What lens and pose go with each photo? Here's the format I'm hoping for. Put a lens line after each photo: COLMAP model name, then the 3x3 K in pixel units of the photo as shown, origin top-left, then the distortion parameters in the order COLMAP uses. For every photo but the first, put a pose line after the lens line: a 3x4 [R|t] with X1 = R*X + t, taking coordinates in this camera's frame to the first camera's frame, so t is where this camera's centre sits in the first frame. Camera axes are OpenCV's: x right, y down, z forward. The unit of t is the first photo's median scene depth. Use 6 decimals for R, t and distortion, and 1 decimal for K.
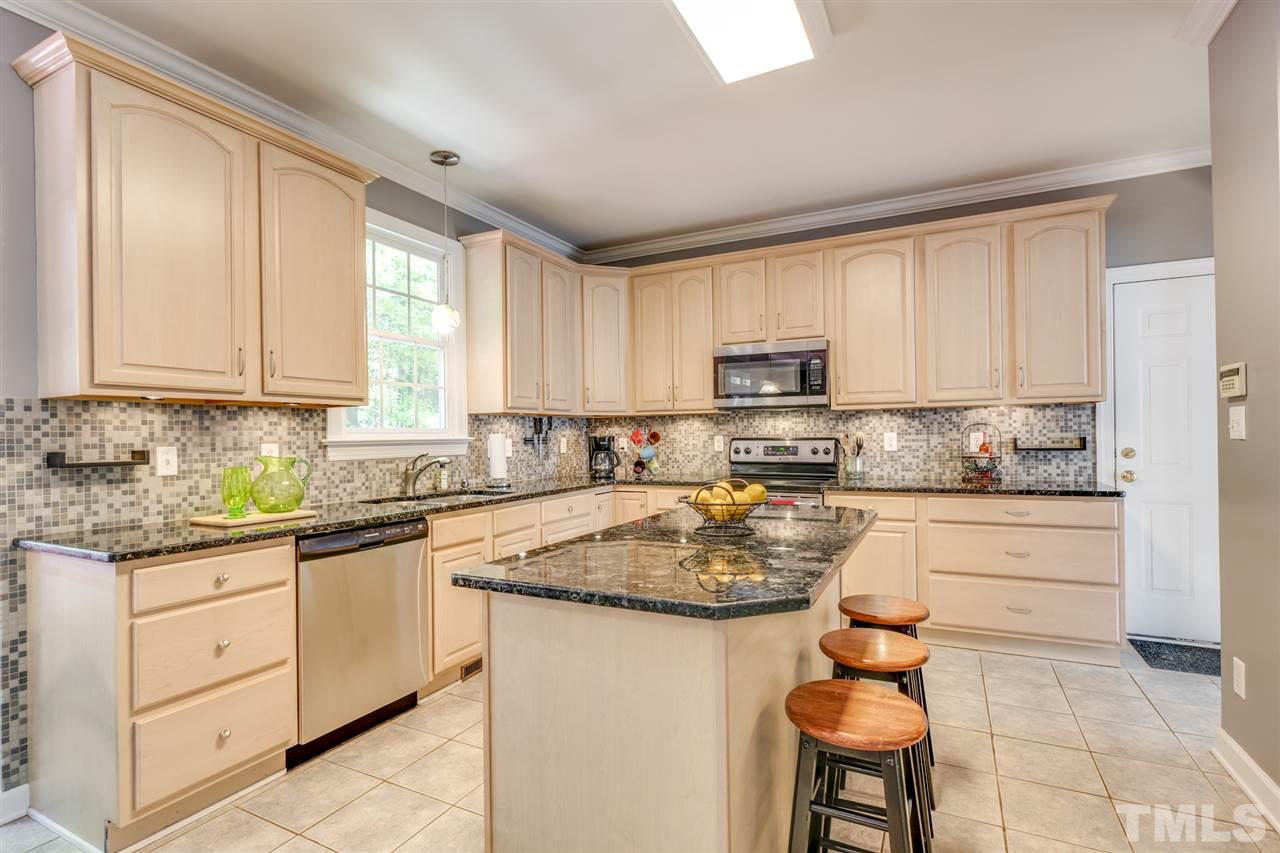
lens RADIAL K [[608.6, 0, 640.8], [0, 608.6, 435.1], [0, 0, 1]] dist [-0.000957, 0.000255]
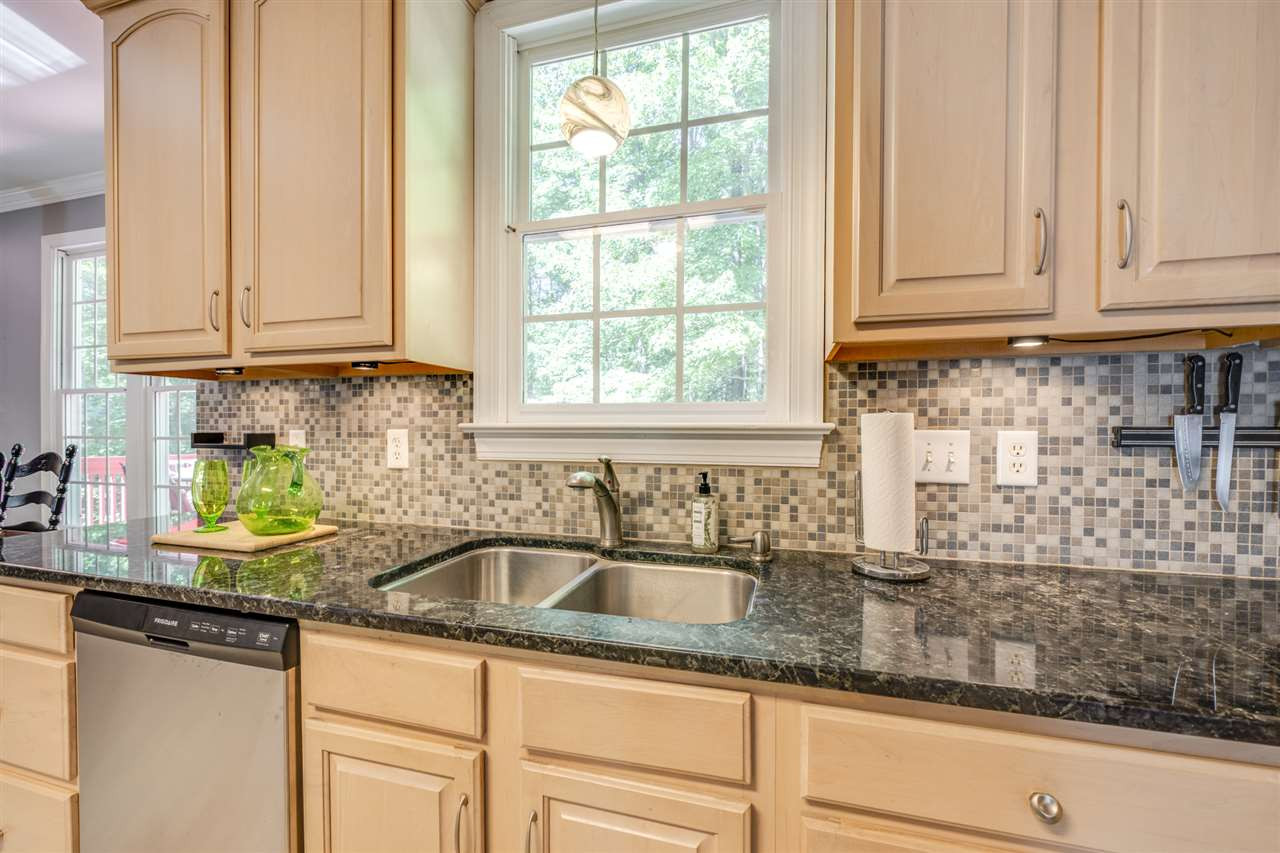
lens RADIAL K [[514.2, 0, 639.3], [0, 514.2, 435.6], [0, 0, 1]] dist [0.000734, 0.000188]
pose [[0.185000, 0.028192, -0.982334, 0.018627], [-0.004611, 0.999602, 0.027820, 0.004524], [0.982728, -0.000617, 0.185056, 1.192672]]
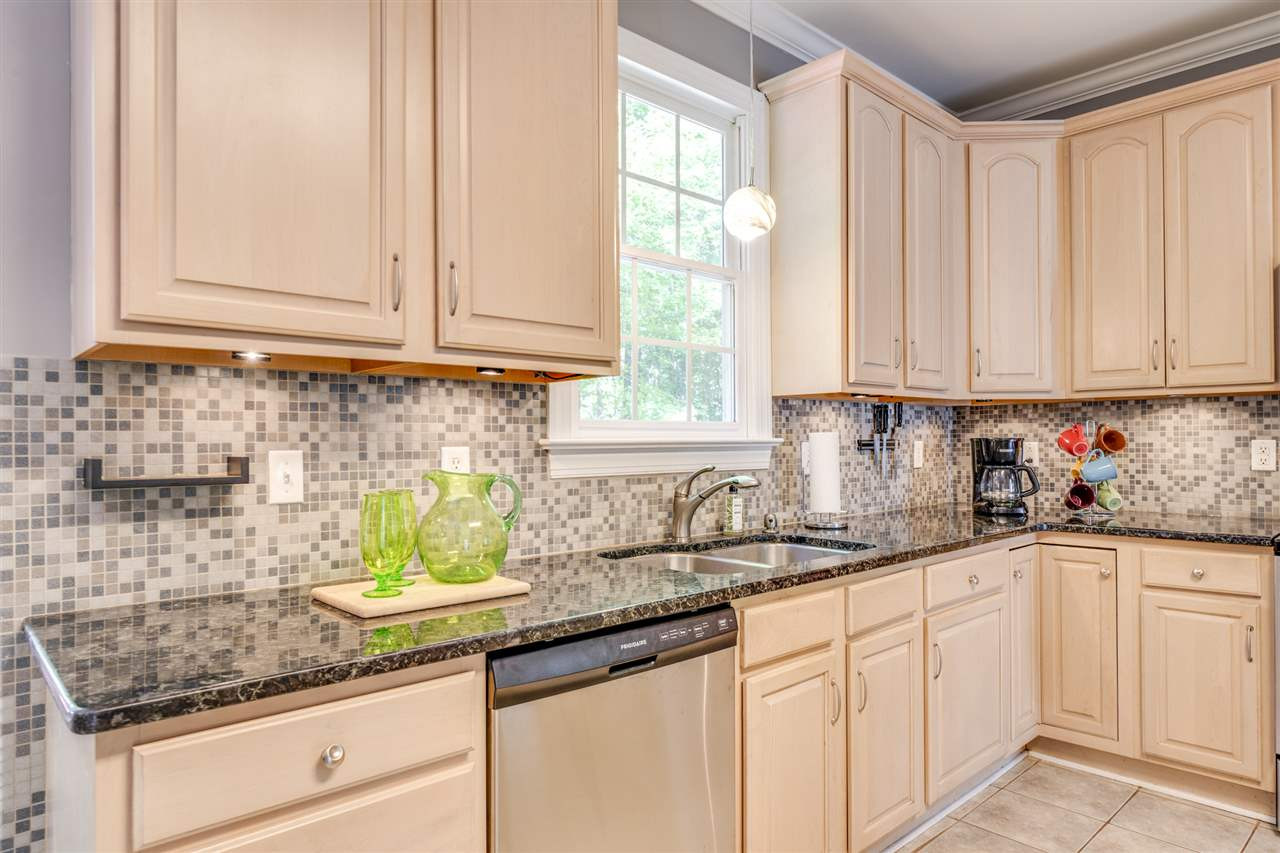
lens RADIAL K [[775.1, 0, 634.9], [0, 775.1, 436.6], [0, 0, 1]] dist [0.000430, 0.000415]
pose [[0.935048, 0.005758, -0.354475, -0.213788], [-0.006264, 0.999980, -0.000280, 0.004676], [0.354466, 0.002482, 0.935065, 0.410095]]
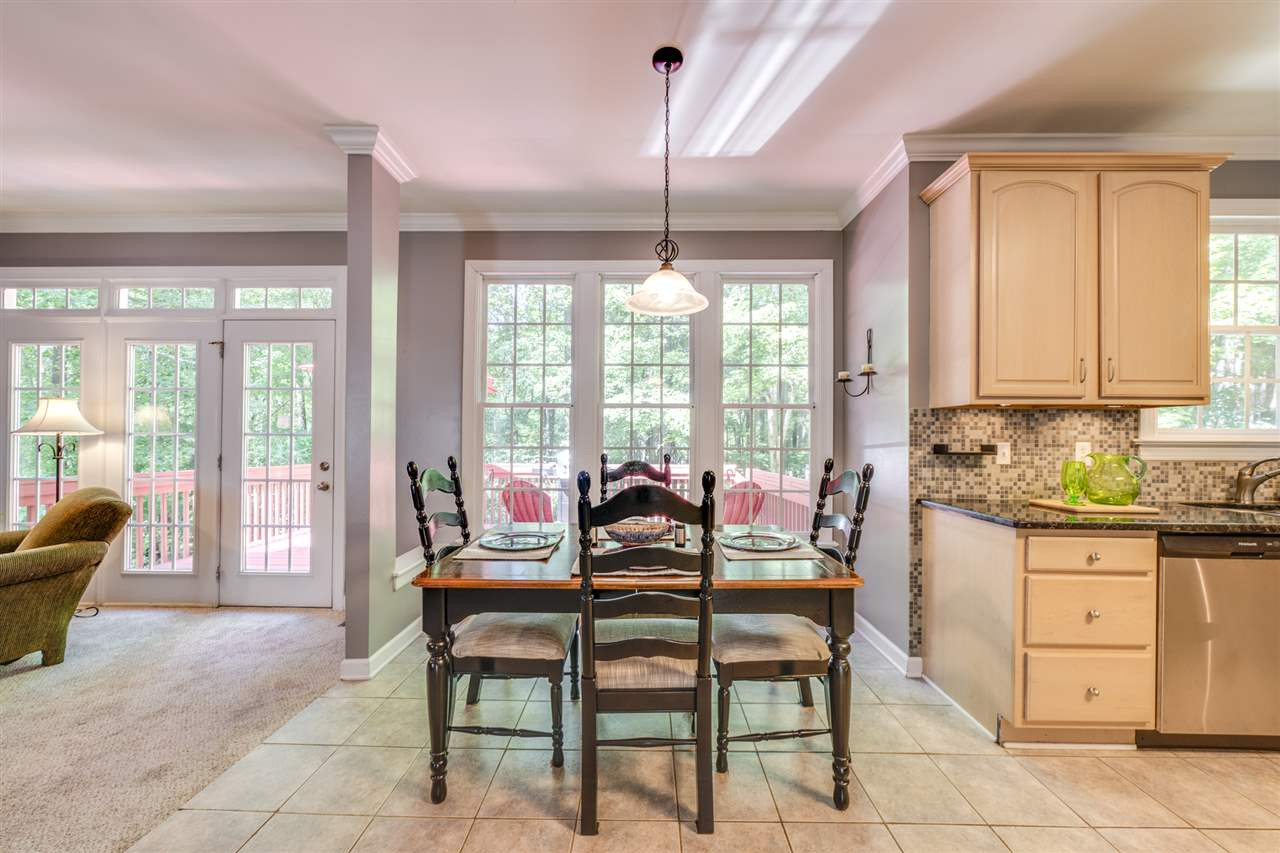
lens RADIAL K [[462.2, 0, 639.4], [0, 462.2, 435.7], [0, 0, 1]] dist [-0.005743, 0.000375]
pose [[0.437357, 0.014513, -0.899171, -0.206868], [-0.011435, 0.999879, 0.010577, 0.003259], [0.899215, 0.005656, 0.437470, -0.120924]]
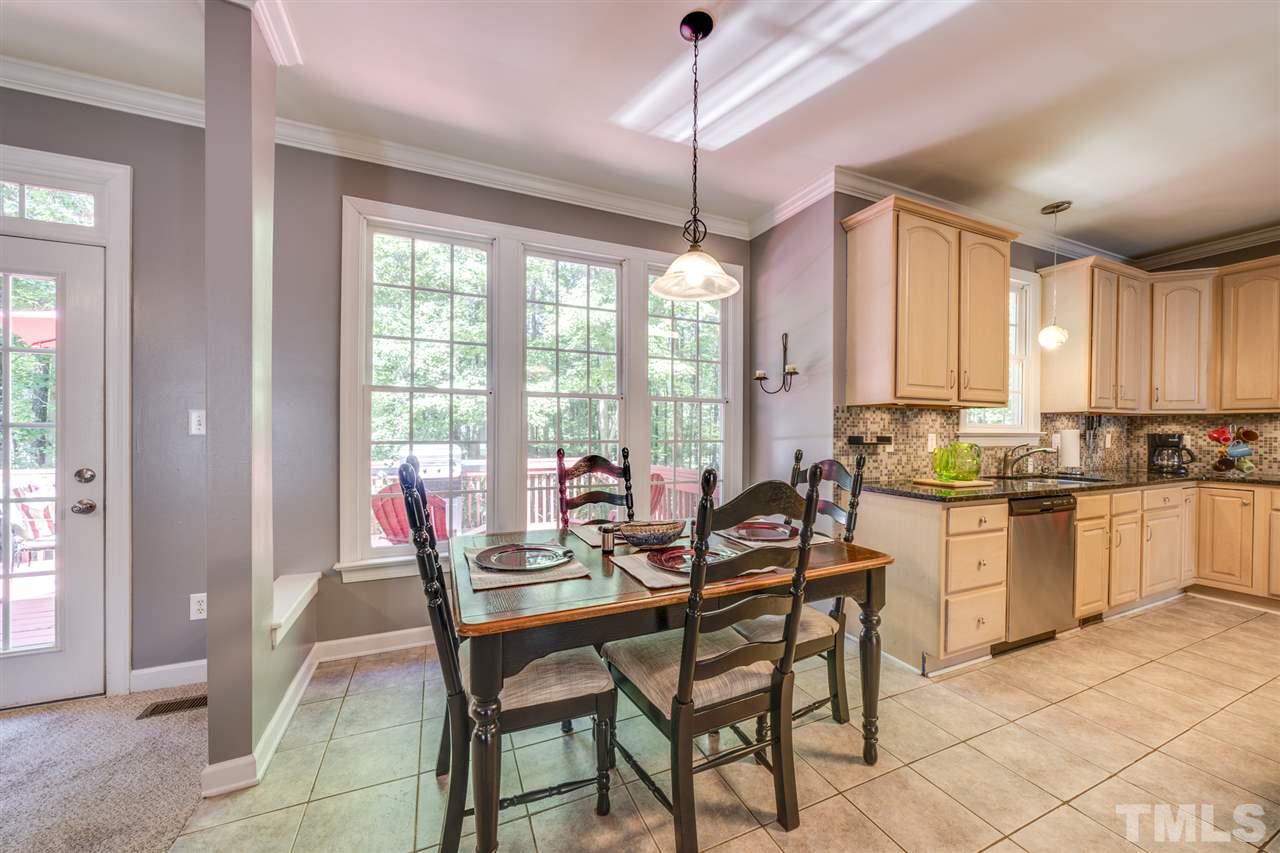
lens RADIAL K [[462.2, 0, 640.1], [0, 462.2, 435.0], [0, 0, 1]] dist [-0.005743, 0.000375]
pose [[0.770312, 0.024209, -0.637207, -0.452663], [-0.016558, 0.999702, 0.017964, 0.009049], [0.637452, -0.003287, 0.770483, -0.332423]]
